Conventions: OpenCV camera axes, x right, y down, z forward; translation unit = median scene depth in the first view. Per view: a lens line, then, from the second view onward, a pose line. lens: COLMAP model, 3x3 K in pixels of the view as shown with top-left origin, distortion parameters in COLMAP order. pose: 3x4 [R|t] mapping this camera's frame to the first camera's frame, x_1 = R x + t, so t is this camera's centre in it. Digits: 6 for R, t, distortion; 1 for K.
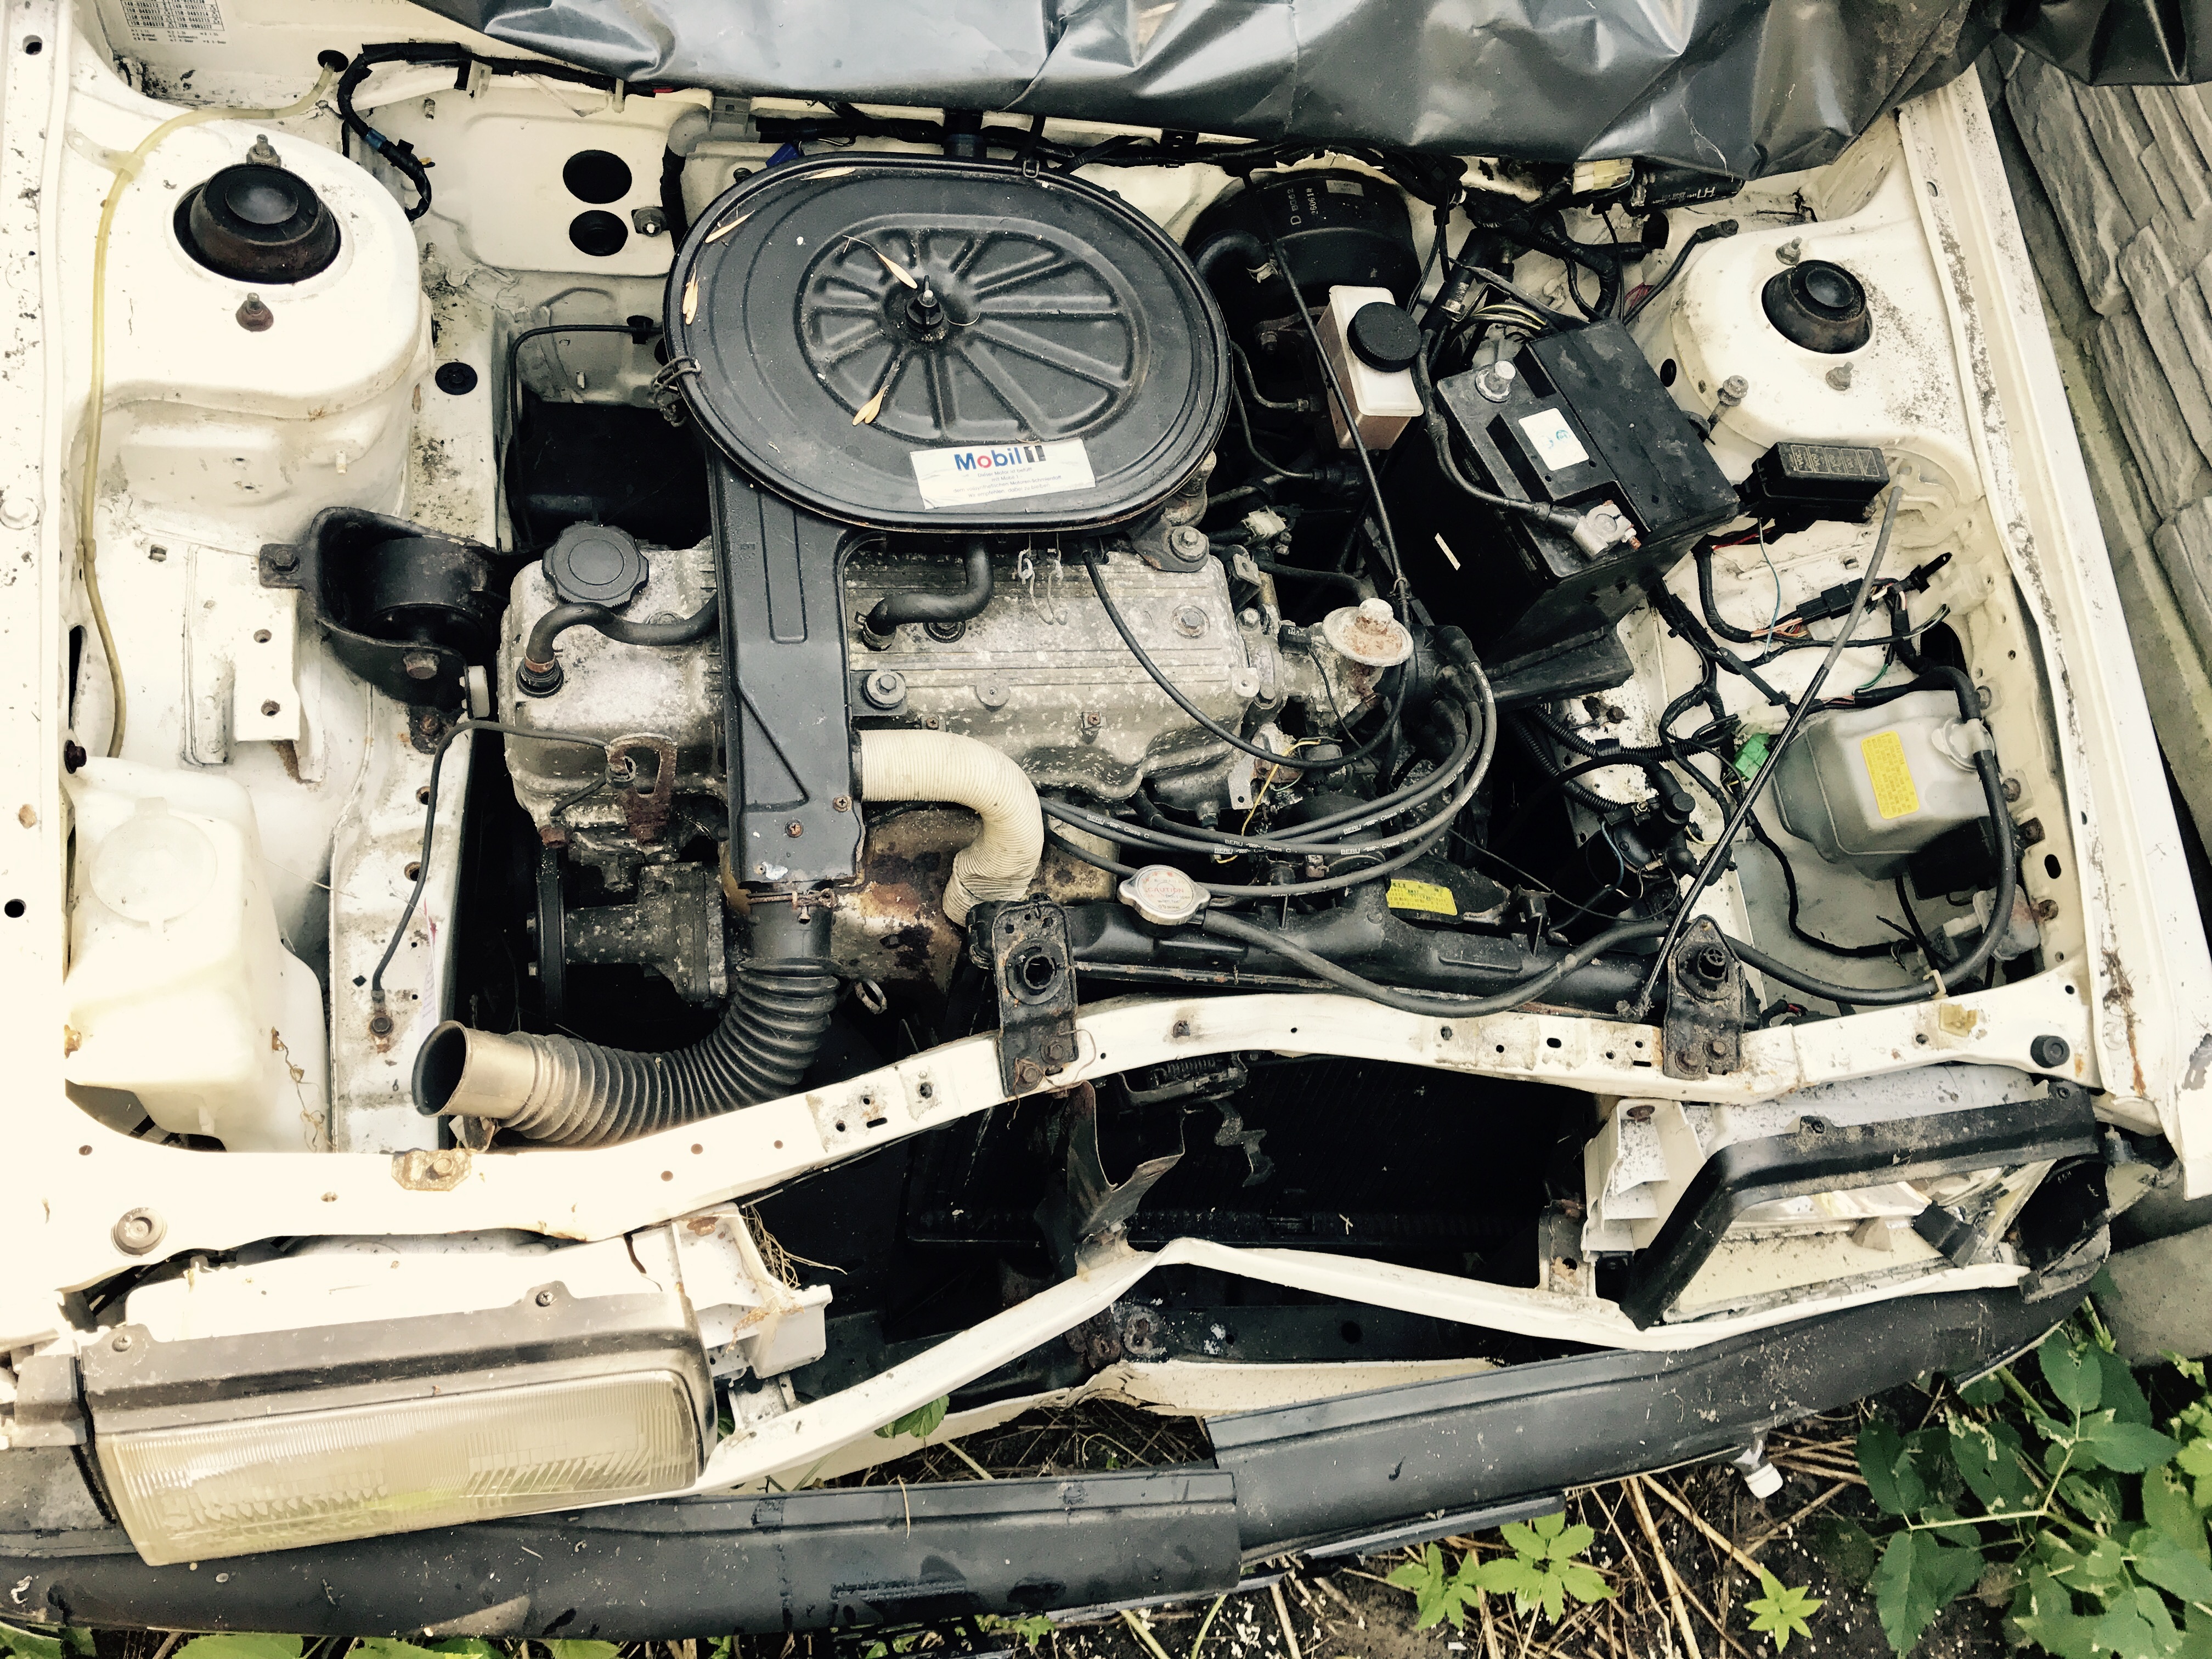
lens RADIAL K [[1723.1, 0, 1106.0], [0, 1723.1, 829.5], [0, 0, 1]] dist [0.026726, -0.001350]
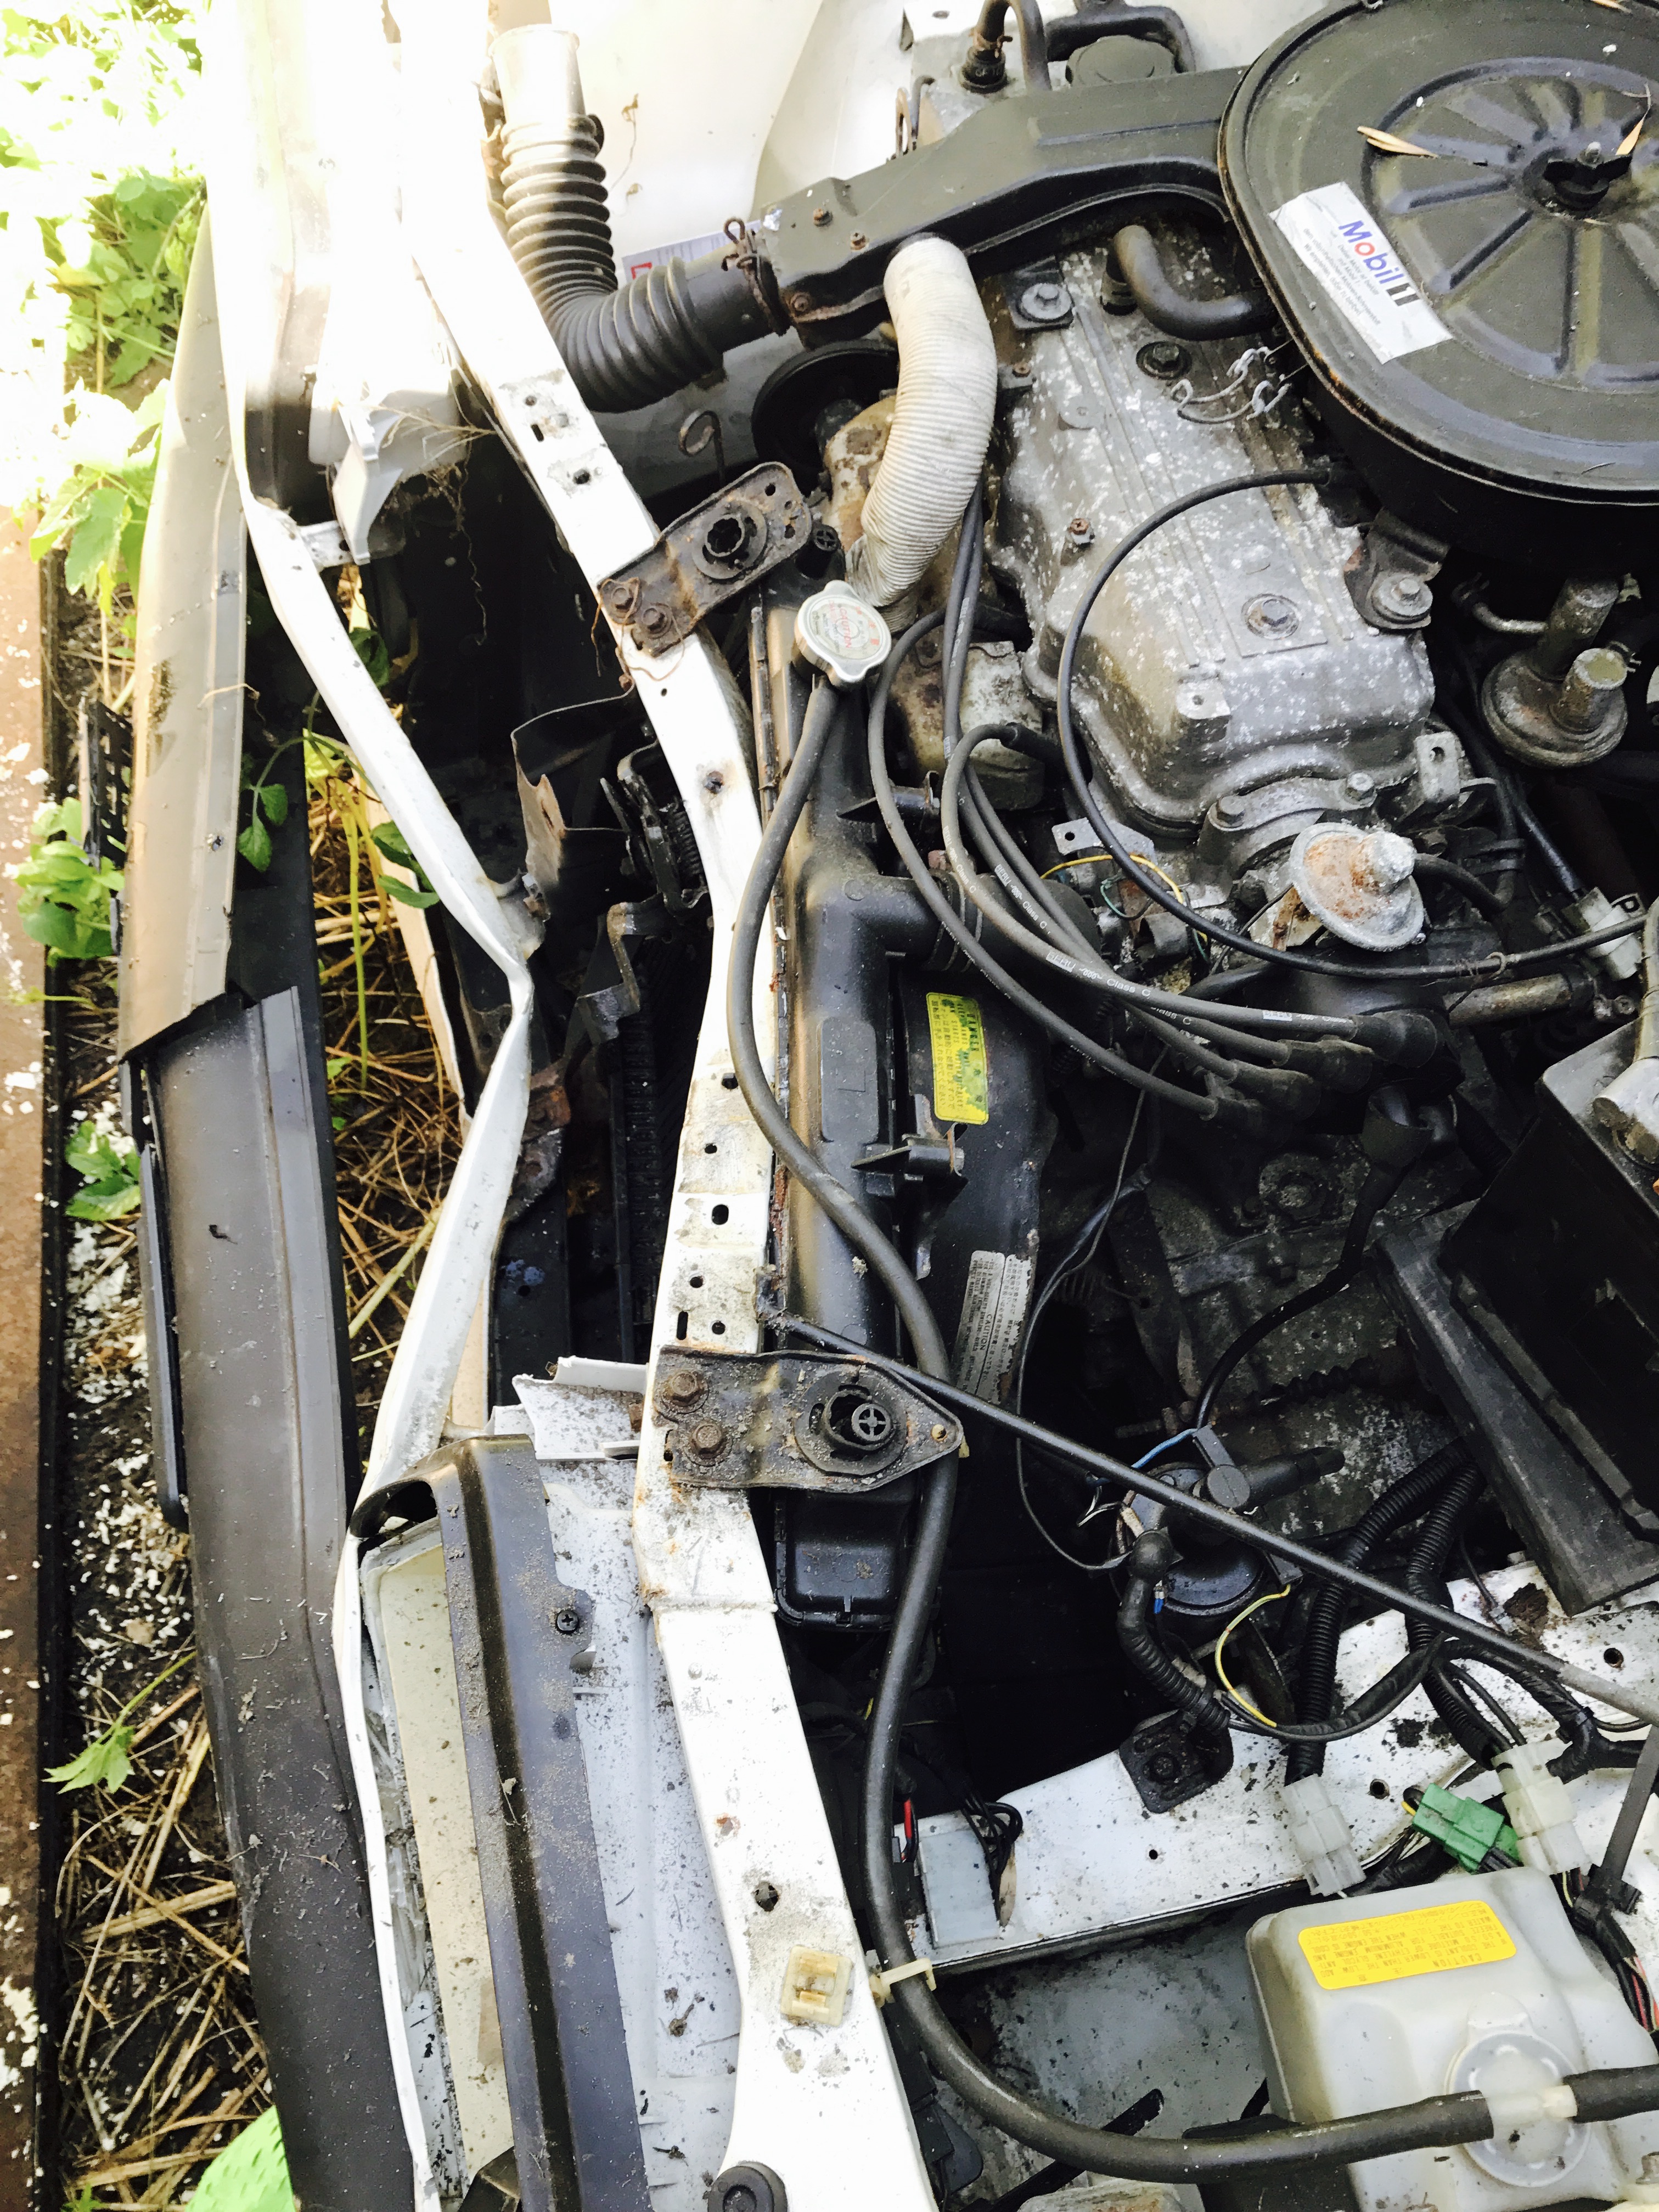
lens RADIAL K [[1723.2, 0, 829.5], [0, 1723.2, 1106.0], [0, 0, 1]] dist [0.026726, -0.001350]
pose [[0.048509, 0.748448, -0.661417, 0.641169], [-0.902392, 0.316711, 0.292202, -0.103159], [0.428177, 0.582683, 0.690757, 0.574223]]
